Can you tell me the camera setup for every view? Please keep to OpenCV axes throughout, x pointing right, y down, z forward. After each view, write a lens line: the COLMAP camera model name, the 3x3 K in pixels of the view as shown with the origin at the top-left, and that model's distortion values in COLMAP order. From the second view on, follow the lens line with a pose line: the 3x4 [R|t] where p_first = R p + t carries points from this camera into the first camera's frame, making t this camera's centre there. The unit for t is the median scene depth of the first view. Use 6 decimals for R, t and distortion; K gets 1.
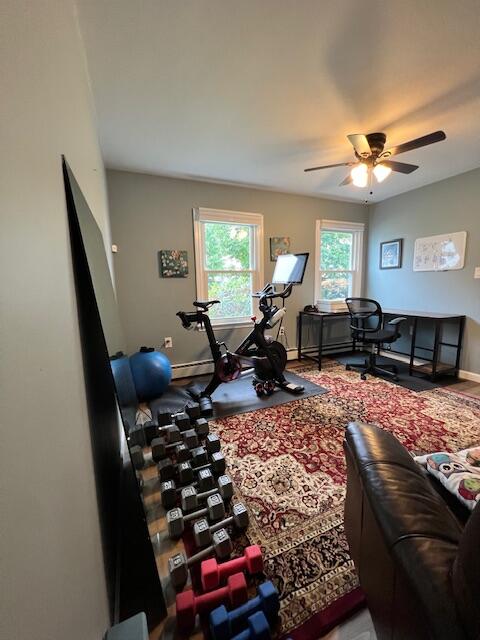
lens RADIAL K [[257.1, 0, 237.8], [0, 257.1, 322.0], [0, 0, 1]] dist [0.000768, 0.000997]
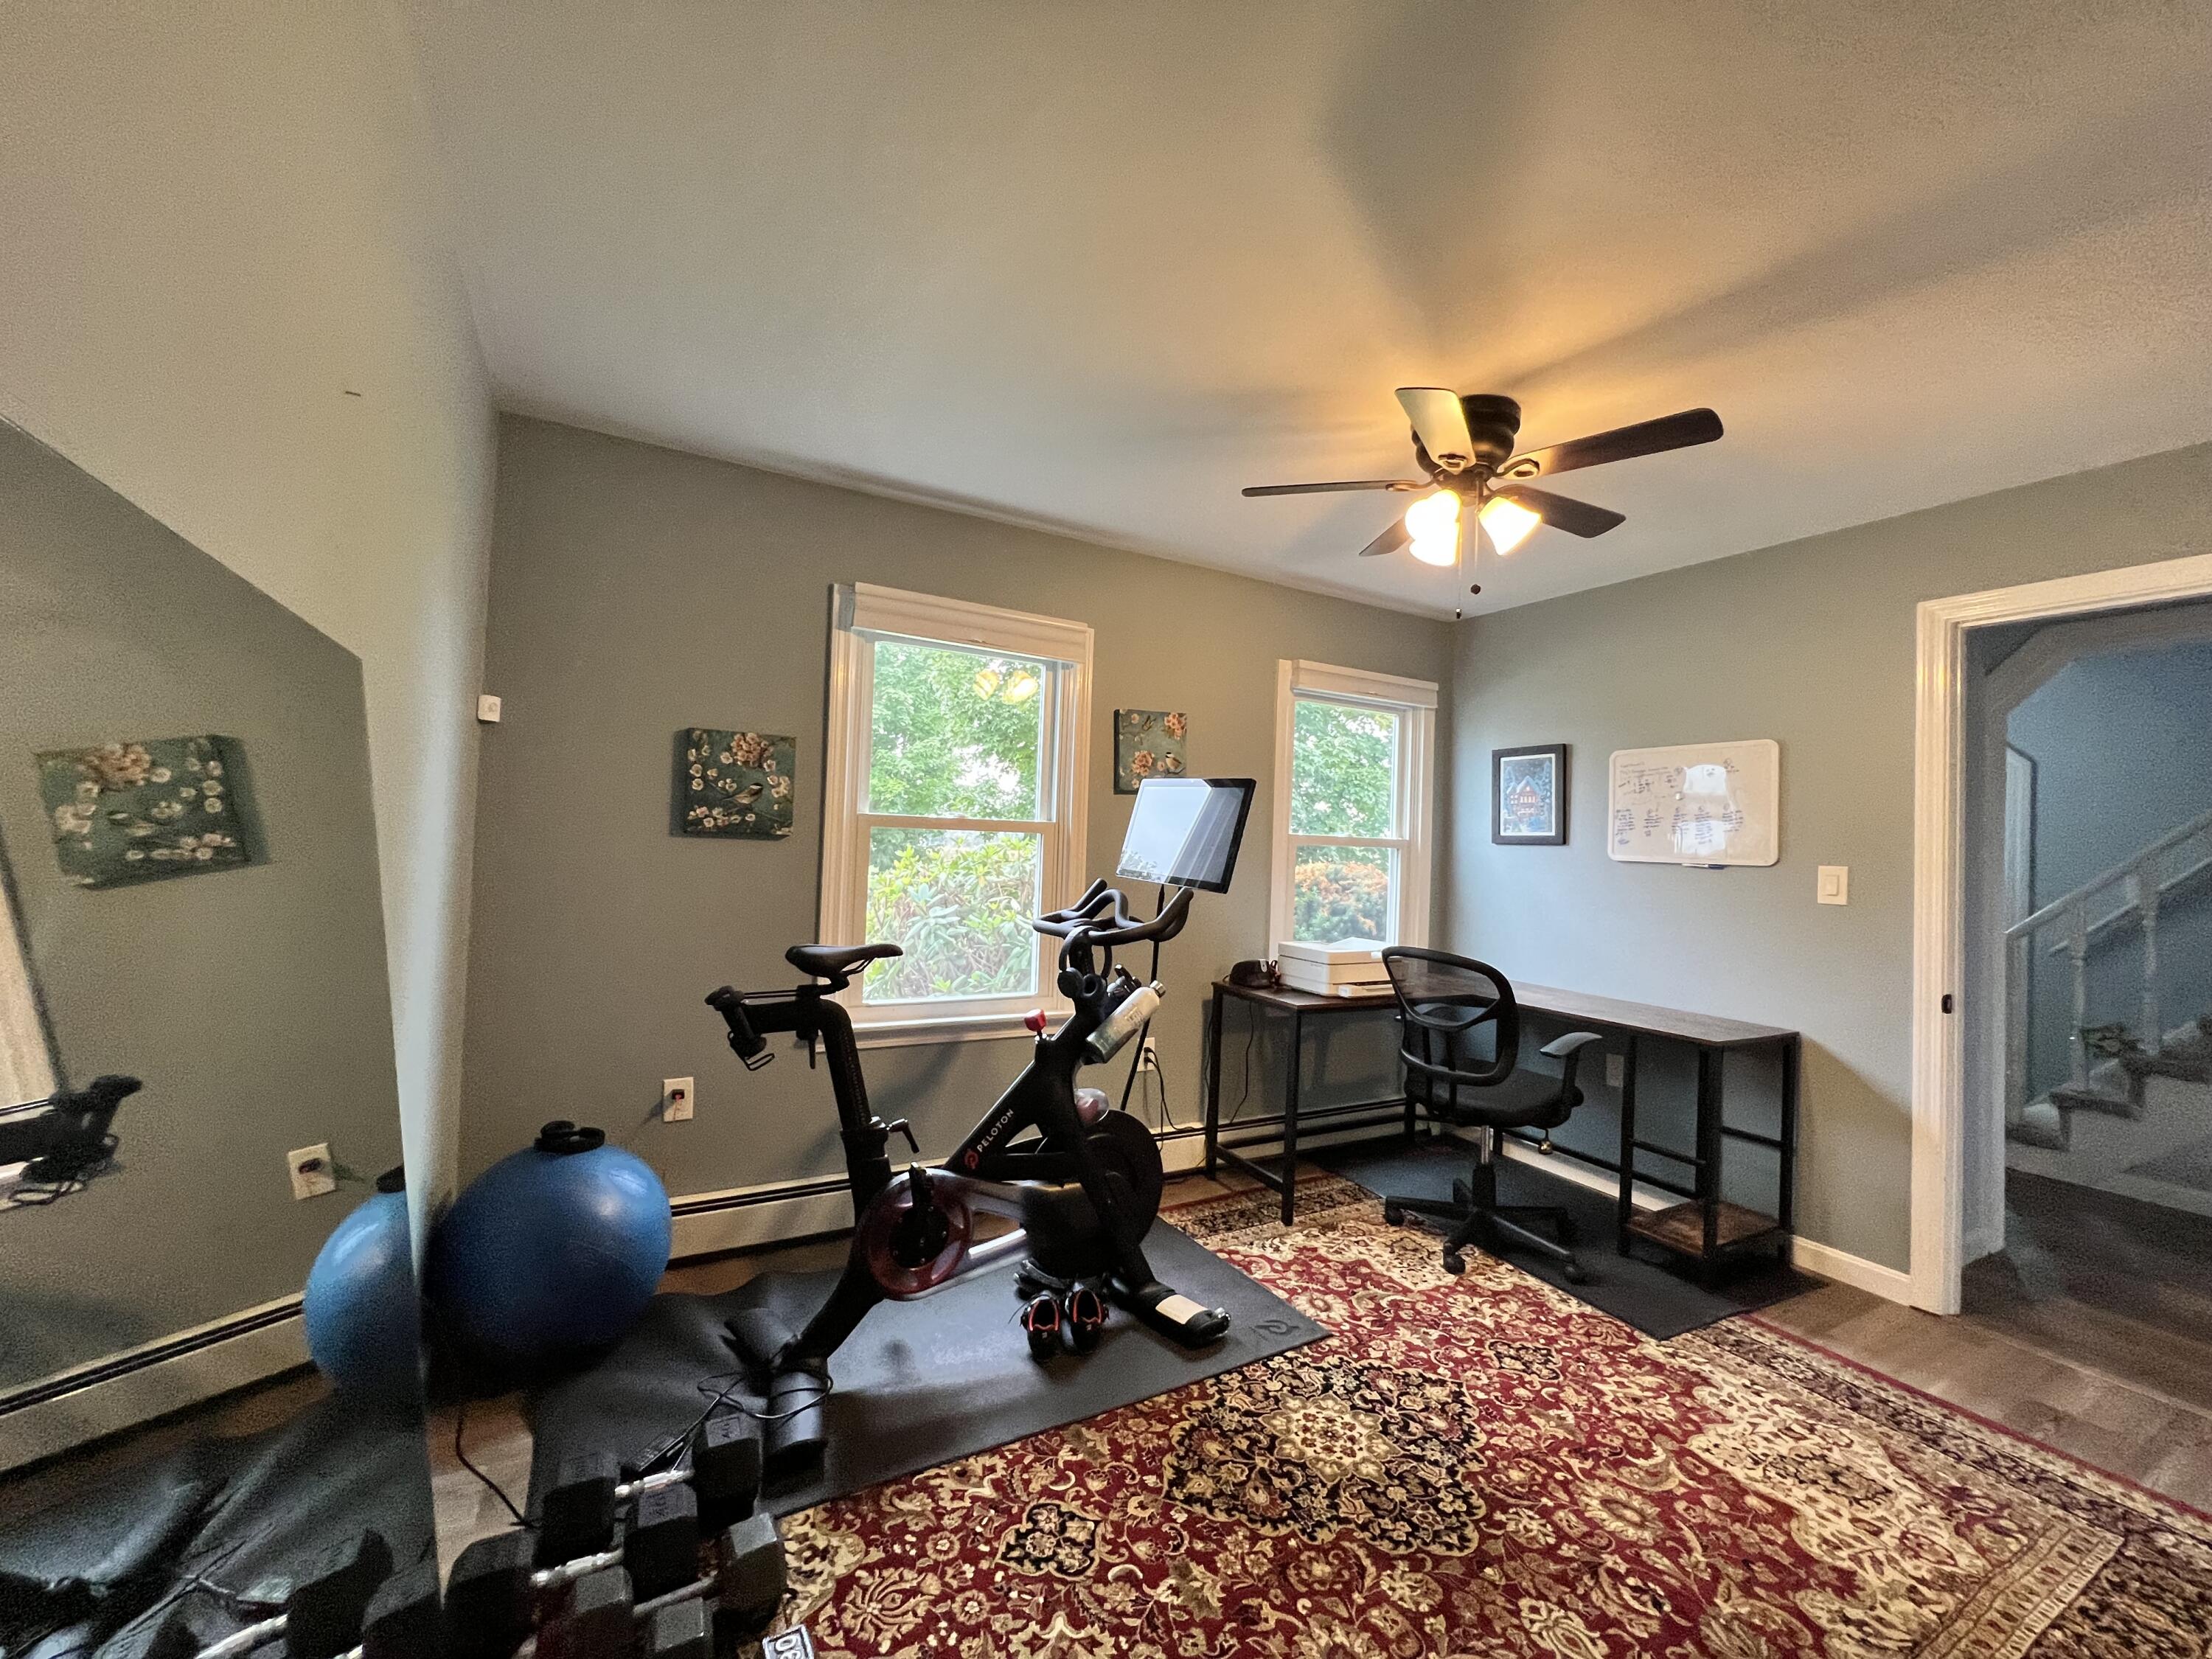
lens RADIAL K [[888.7, 0, 1101.1], [0, 888.7, 828.4], [0, 0, 1]] dist [-0.000665, 0.000529]
pose [[0.992924, 0.059224, 0.102933, 0.025218], [-0.041856, 0.985677, -0.163366, -0.057669], [-0.111134, 0.157902, 0.981181, 0.113143]]
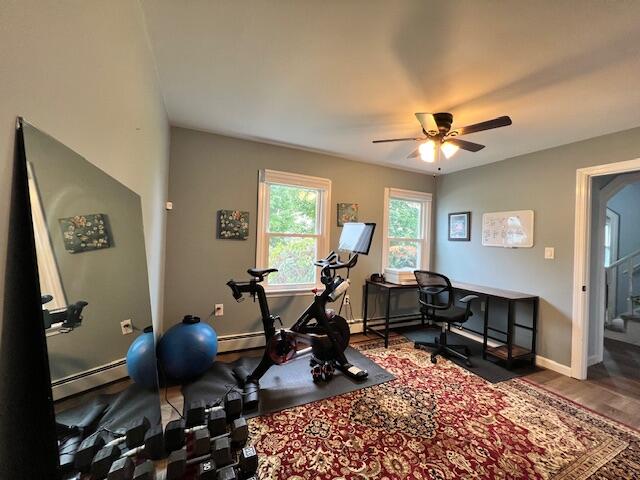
lens RADIAL K [[257.1, 0, 318.6], [0, 257.1, 239.6], [0, 0, 1]] dist [-0.000665, 0.000529]
pose [[0.997792, 0.055697, 0.036185, 0.033128], [-0.050021, 0.988559, -0.142301, -0.059861], [-0.043697, 0.140177, 0.989162, 0.074622]]
